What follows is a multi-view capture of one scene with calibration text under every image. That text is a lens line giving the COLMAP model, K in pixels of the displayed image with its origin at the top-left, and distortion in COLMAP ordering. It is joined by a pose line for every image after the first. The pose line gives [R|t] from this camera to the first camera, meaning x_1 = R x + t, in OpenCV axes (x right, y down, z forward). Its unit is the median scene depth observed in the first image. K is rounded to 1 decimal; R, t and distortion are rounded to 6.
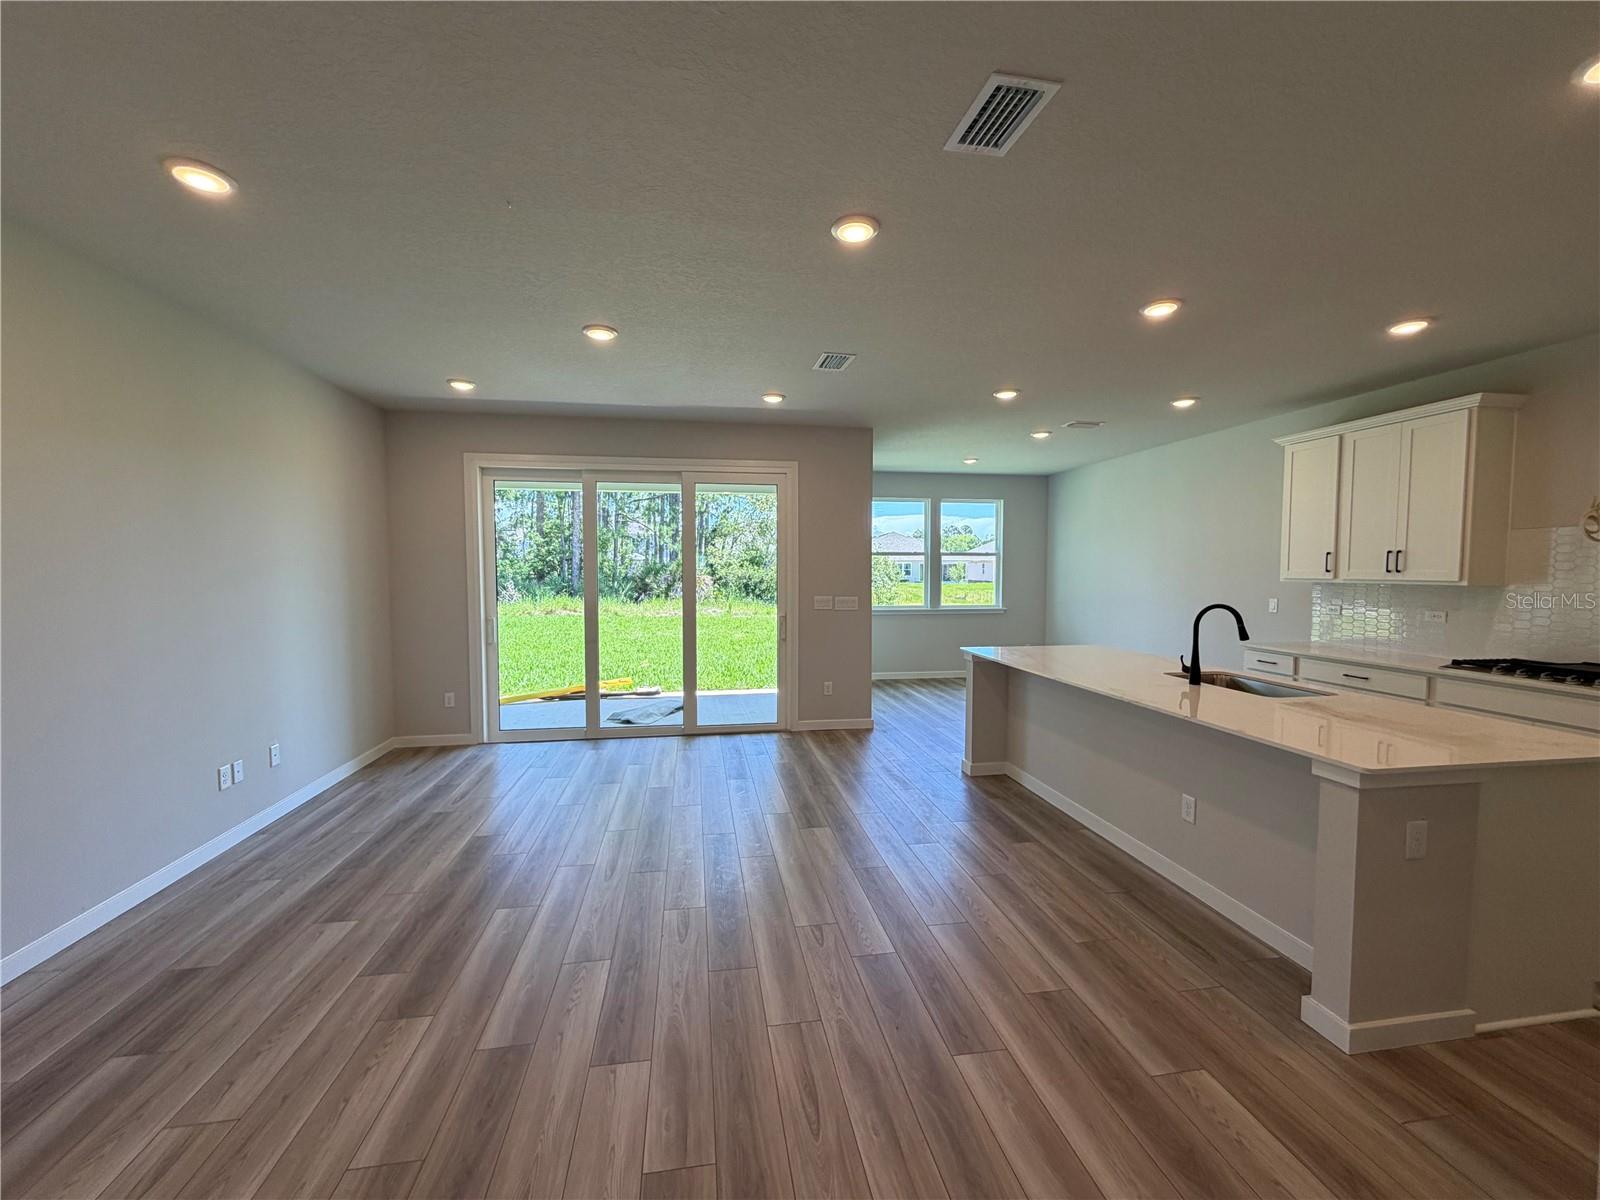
lens RADIAL K [[639.0, 0, 794.8], [0, 639.0, 600.4], [0, 0, 1]] dist [0.000739, 0.000096]
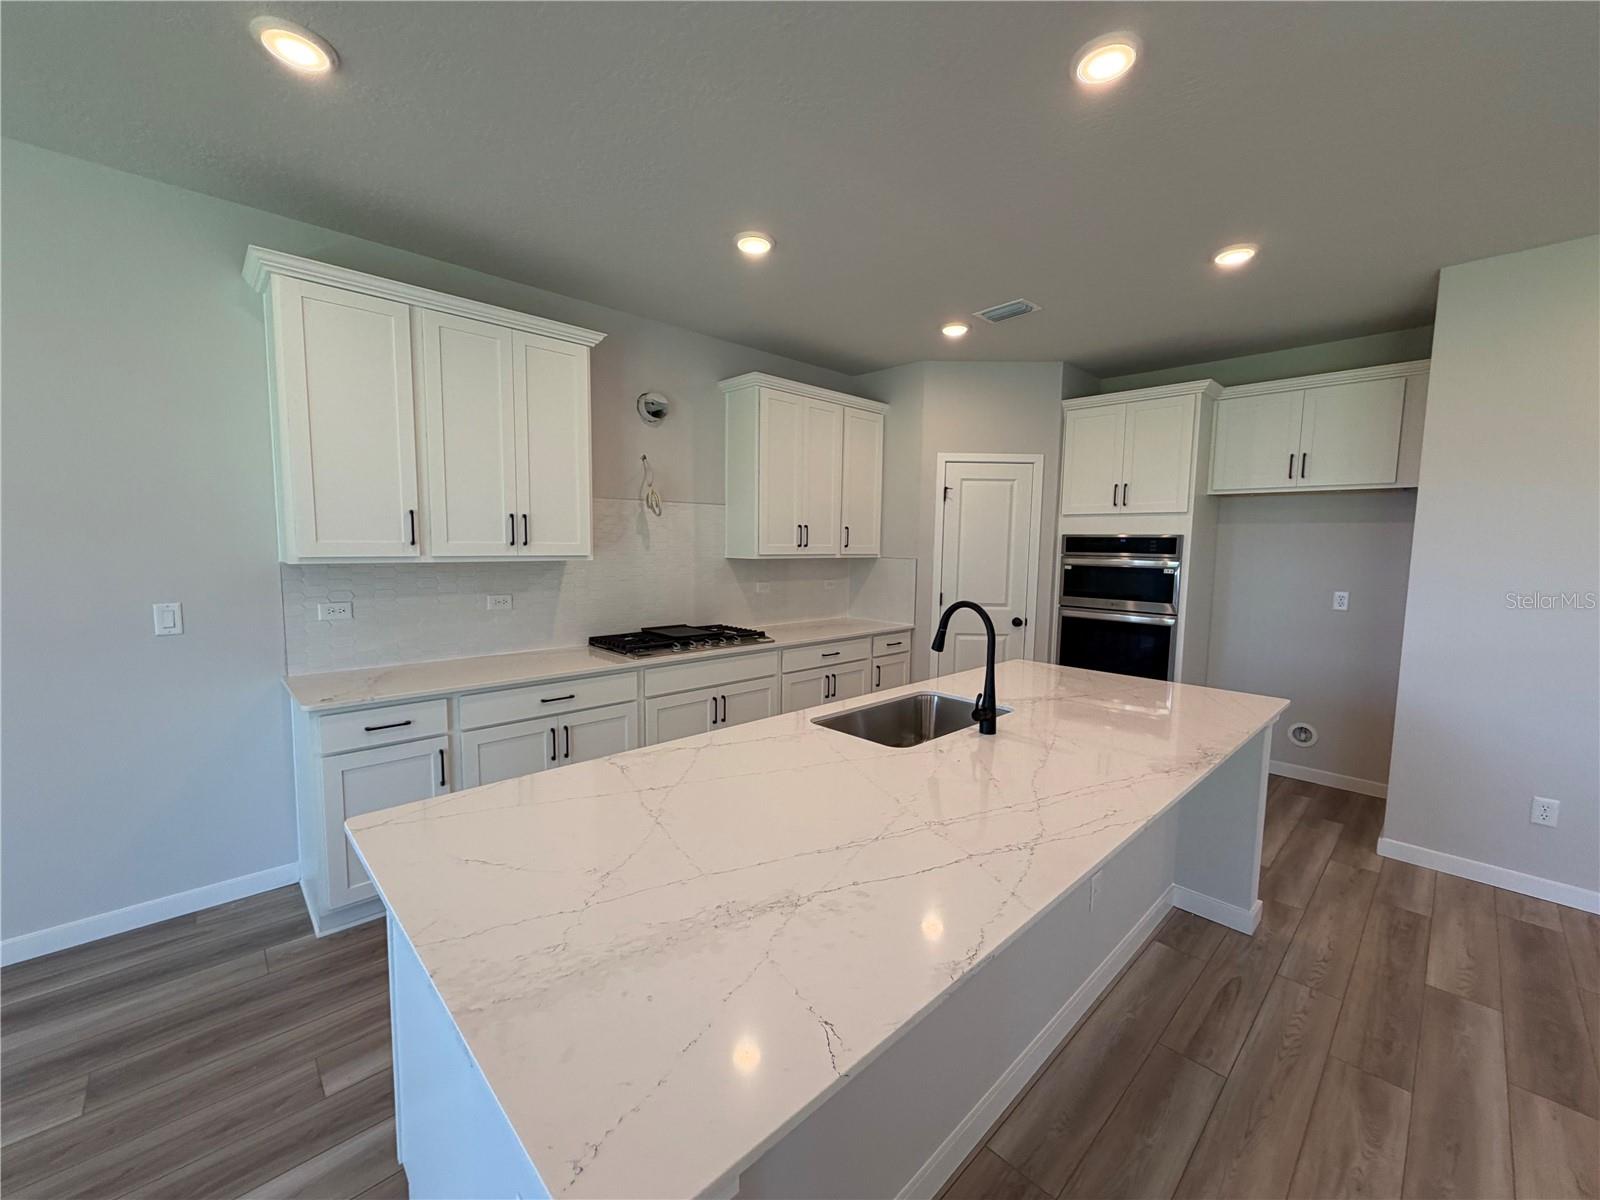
lens RADIAL K [[639.0, 0, 794.8], [0, 639.0, 600.4], [0, 0, 1]] dist [0.000739, 0.000096]
pose [[-0.563556, -0.083651, 0.821832, 0.126440], [0.028430, 0.992306, 0.120499, -0.042599], [-0.825589, 0.091273, -0.556842, 0.819759]]
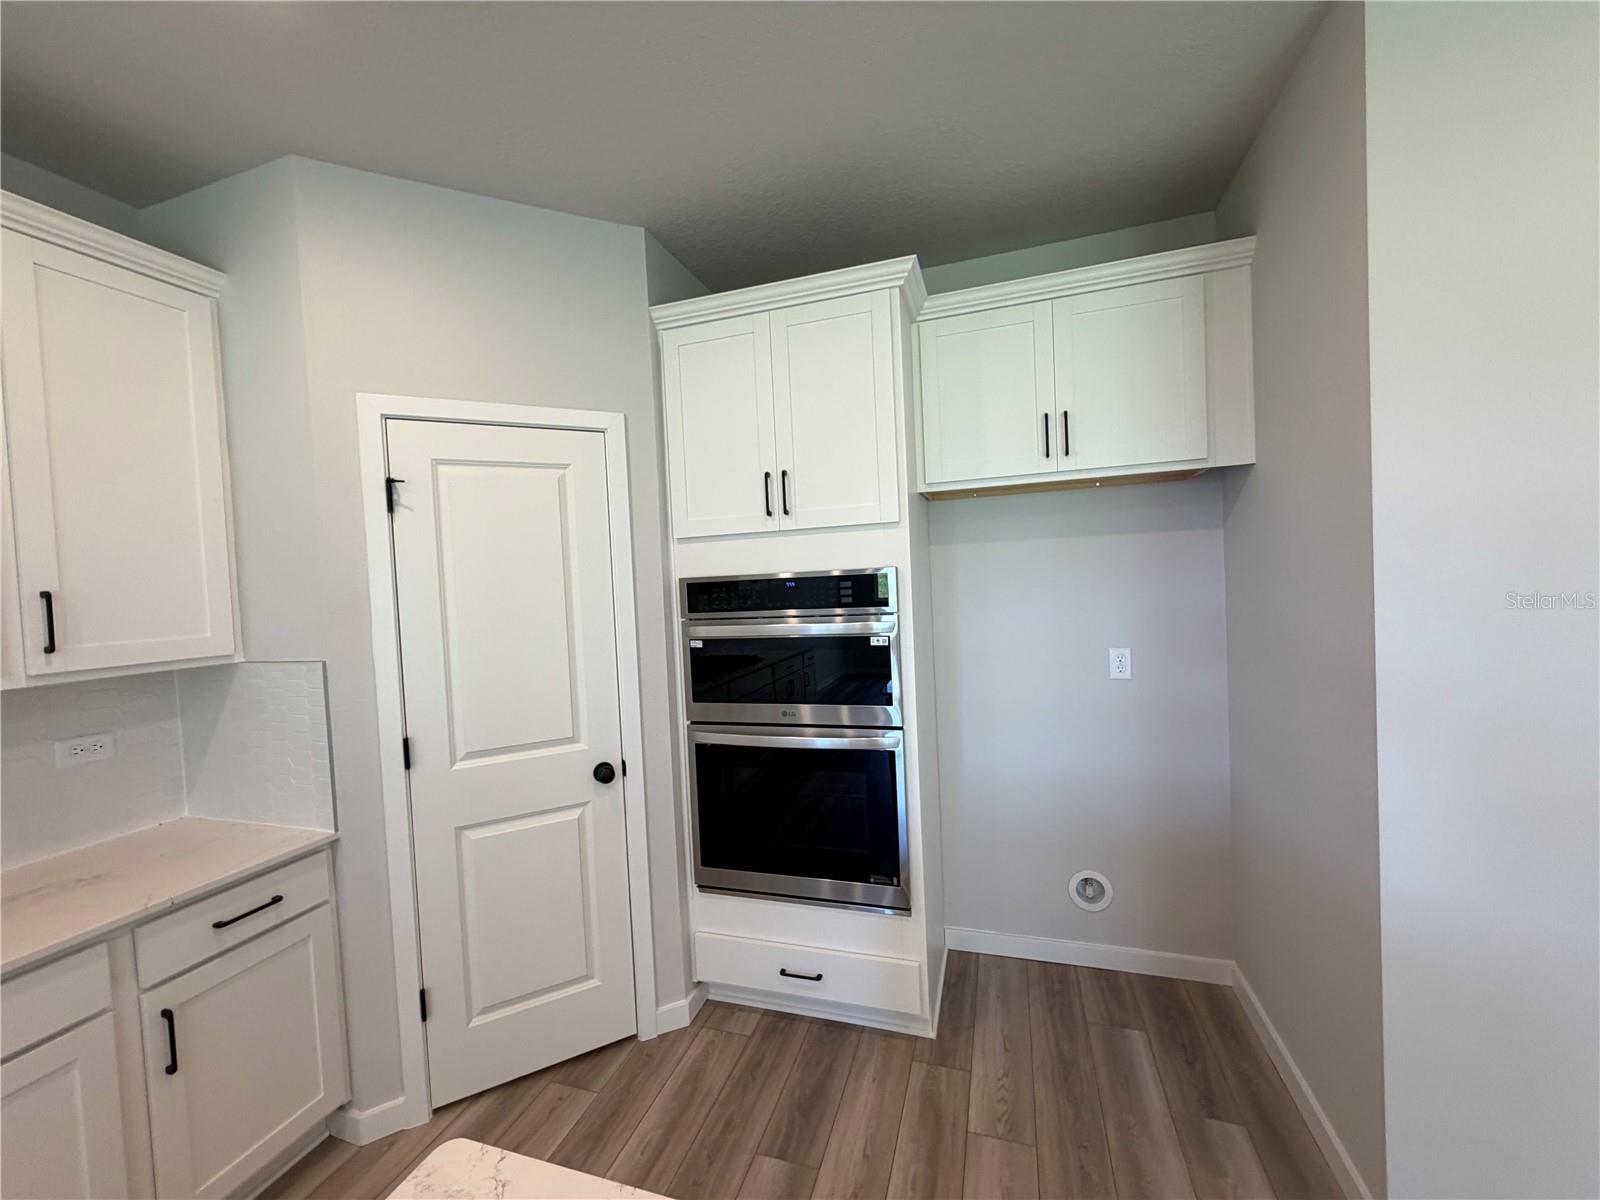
lens RADIAL K [[637.7, 0, 795.1], [0, 637.7, 599.7], [0, 0, 1]] dist [-0.001064, 0.000260]
pose [[-0.886211, 0.027769, 0.462449, 0.350499], [0.071693, 0.994397, 0.077678, -0.031124], [-0.457701, 0.101993, -0.883237, 0.418697]]
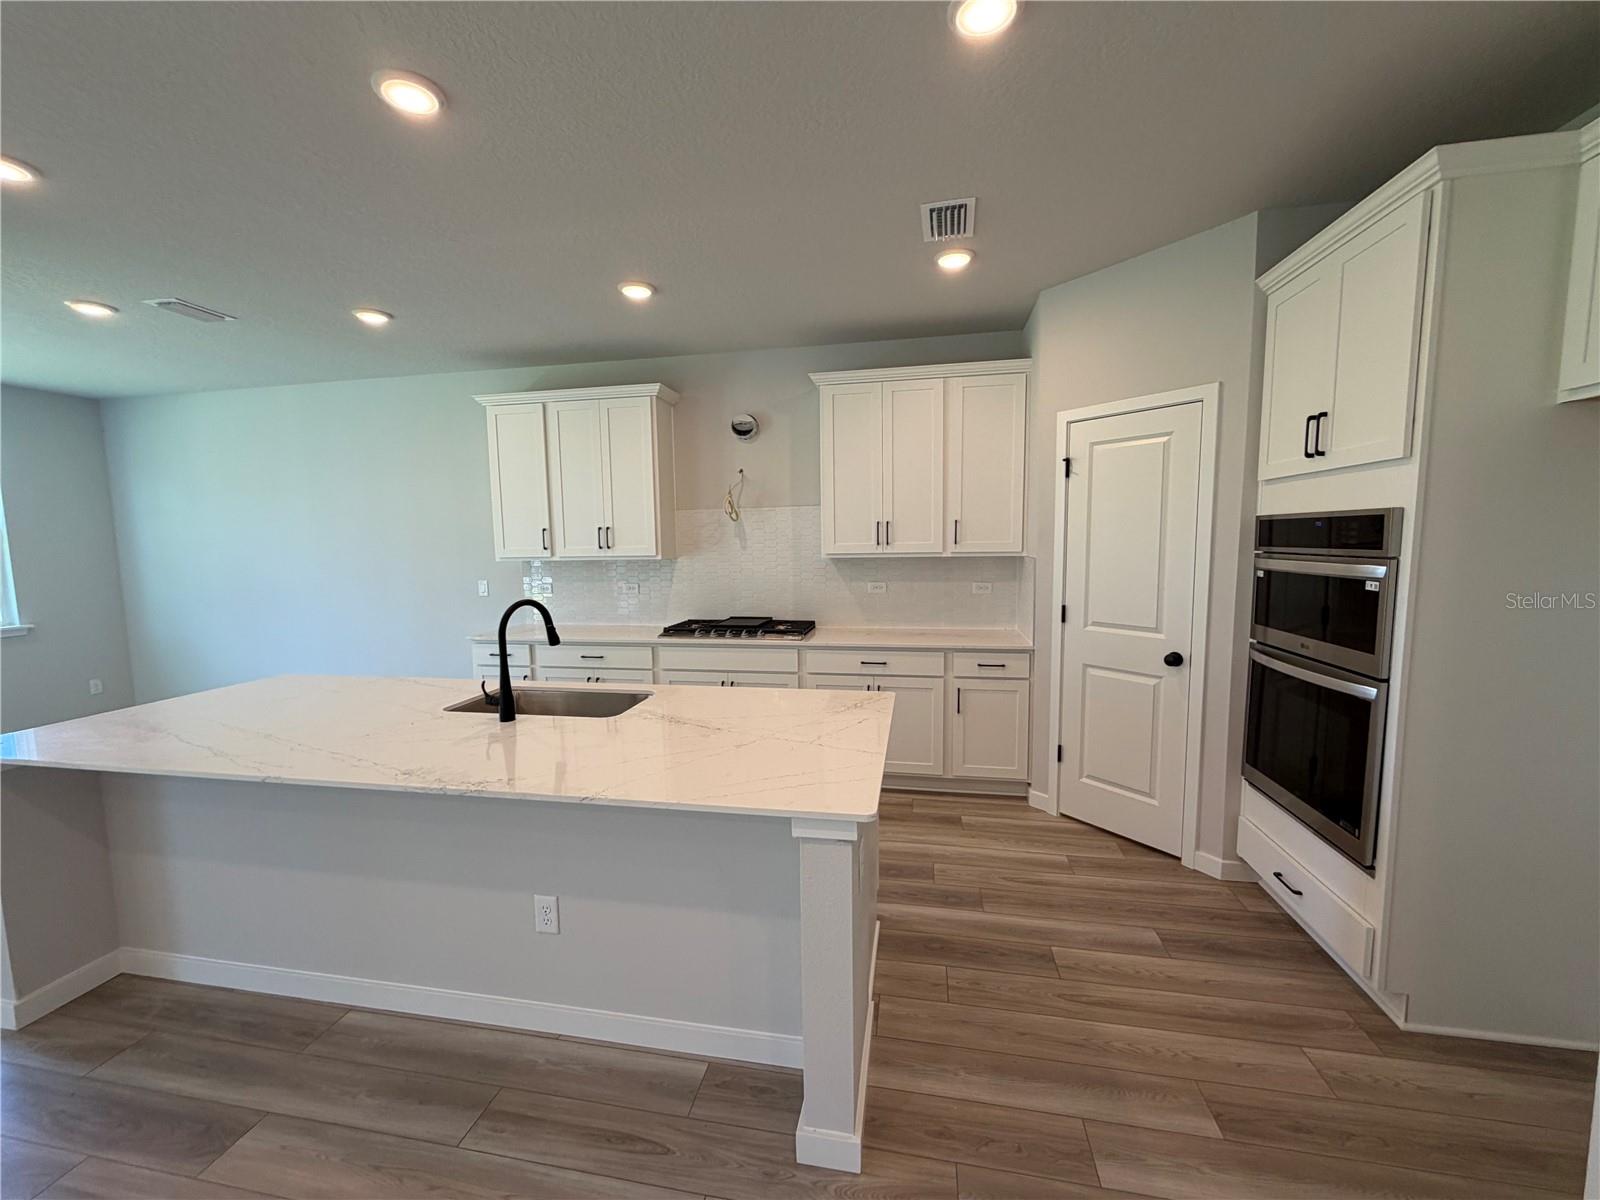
lens RADIAL K [[639.0, 0, 794.8], [0, 639.0, 600.4], [0, 0, 1]] dist [0.000739, 0.000096]
pose [[0.346197, -0.097355, 0.933097, 0.059926], [0.064272, 0.994726, 0.079939, -0.016967], [-0.935958, 0.032298, 0.350628, 0.259328]]
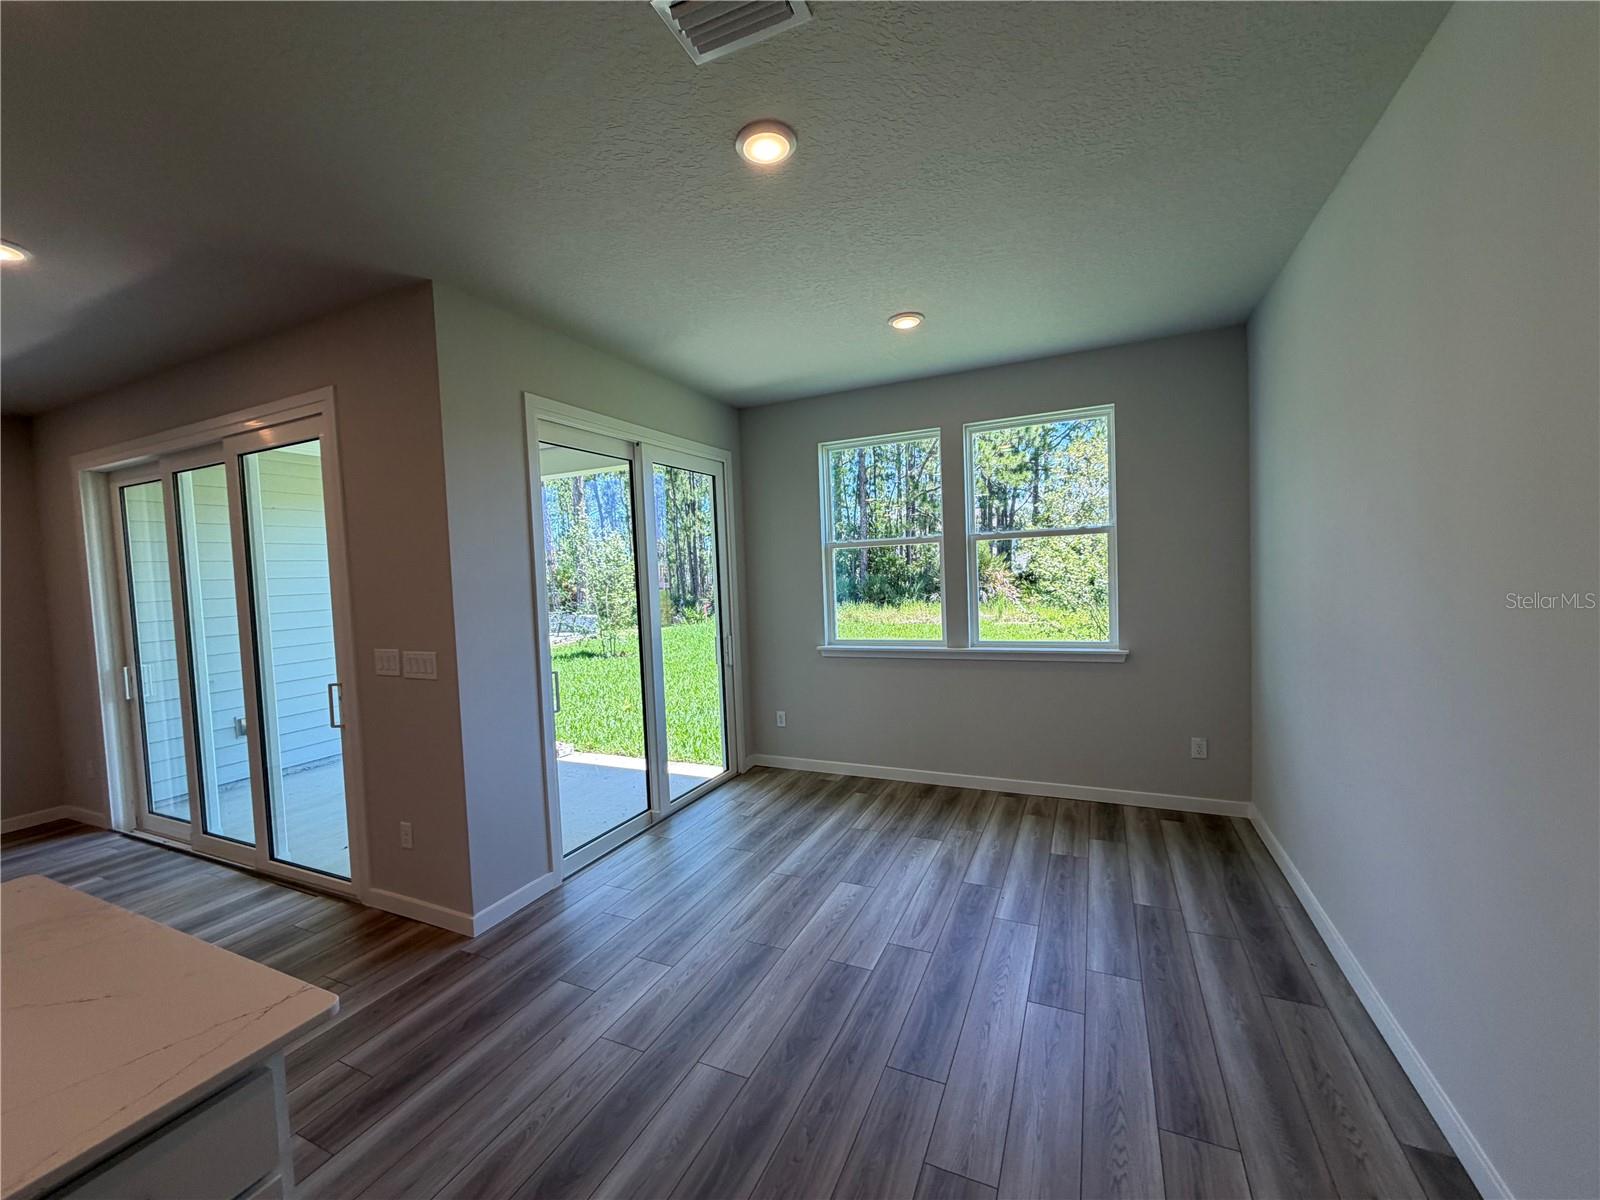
lens RADIAL K [[630.7, 0, 800.1], [0, 630.7, 600.3], [0, 0, 1]] dist [0.002126, 0.000318]
pose [[0.826254, -0.008344, -0.563236, 0.582311], [0.012999, 0.999906, 0.004257, -0.042062], [0.563148, -0.010839, 0.826285, 0.771074]]
